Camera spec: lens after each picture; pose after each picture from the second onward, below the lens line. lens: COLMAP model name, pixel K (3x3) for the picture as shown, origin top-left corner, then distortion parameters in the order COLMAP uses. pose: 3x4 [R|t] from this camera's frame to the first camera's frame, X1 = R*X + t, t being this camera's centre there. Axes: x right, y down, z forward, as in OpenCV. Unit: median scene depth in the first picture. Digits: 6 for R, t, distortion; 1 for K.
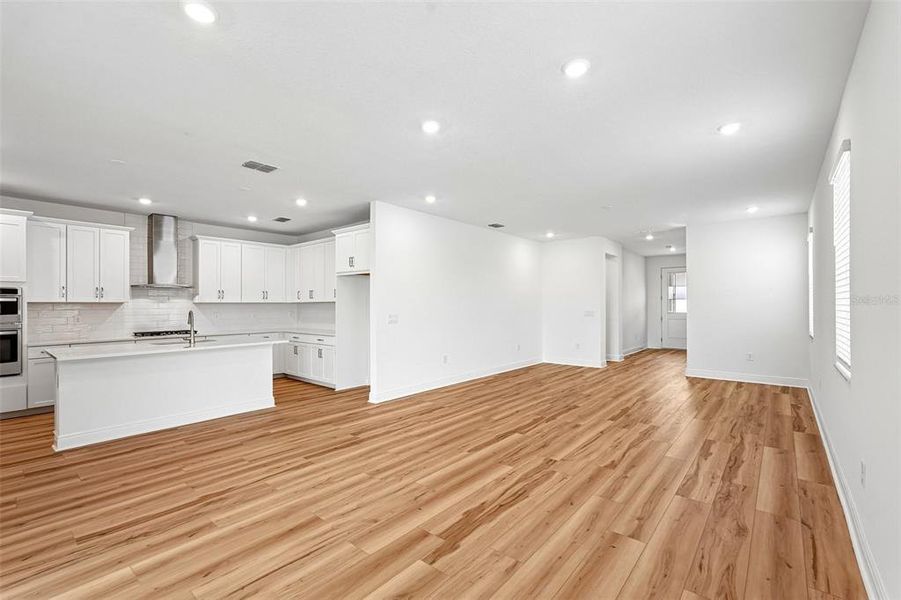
lens RADIAL K [[400.1, 0, 448.1], [0, 400.1, 300.7], [0, 0, 1]] dist [-0.017250, 0.006717]
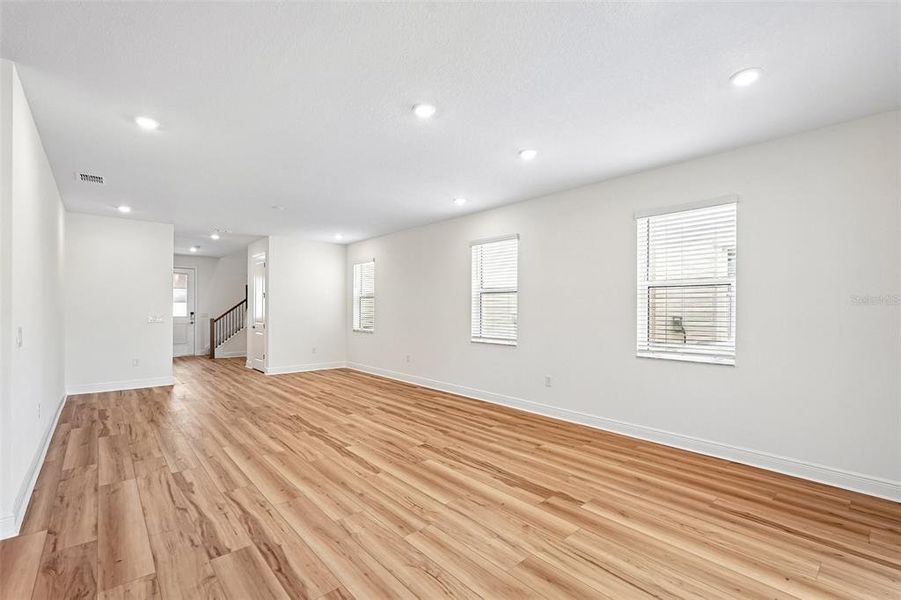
lens RADIAL K [[400.1, 0, 454.8], [0, 400.1, 305.4], [0, 0, 1]] dist [-0.017250, 0.006717]
pose [[0.134541, 0.012907, 0.990824, -0.763667], [-0.017924, 0.999783, -0.010589, 0.006339], [-0.990746, -0.016335, 0.134743, 0.664370]]
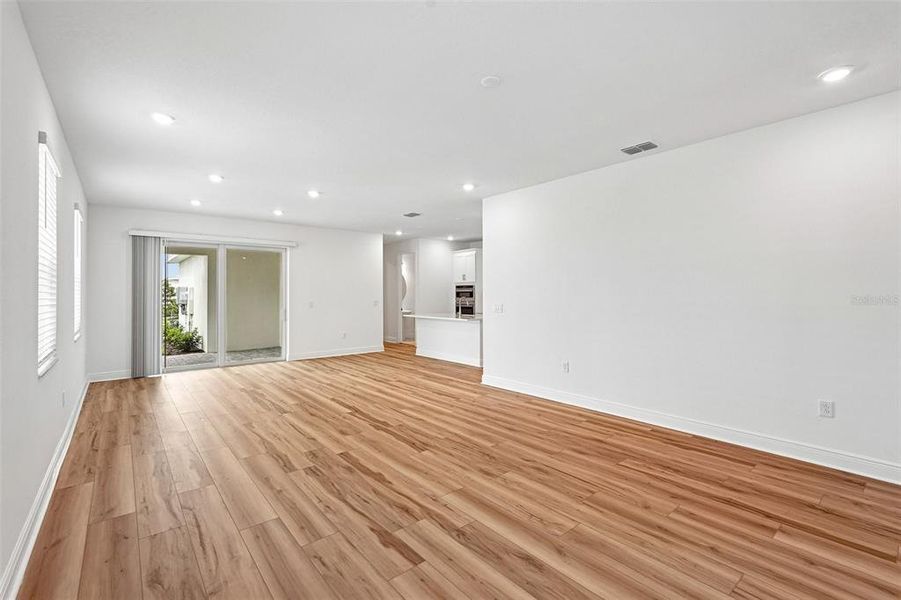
lens RADIAL K [[400.1, 0, 450.3], [0, 400.1, 296.9], [0, 0, 1]] dist [-0.017250, 0.006717]
pose [[-0.176181, 0.012801, -0.984275, 1.284144], [0.018929, 0.999775, 0.009614, 0.008348], [0.984176, -0.016937, -0.176383, 1.558877]]
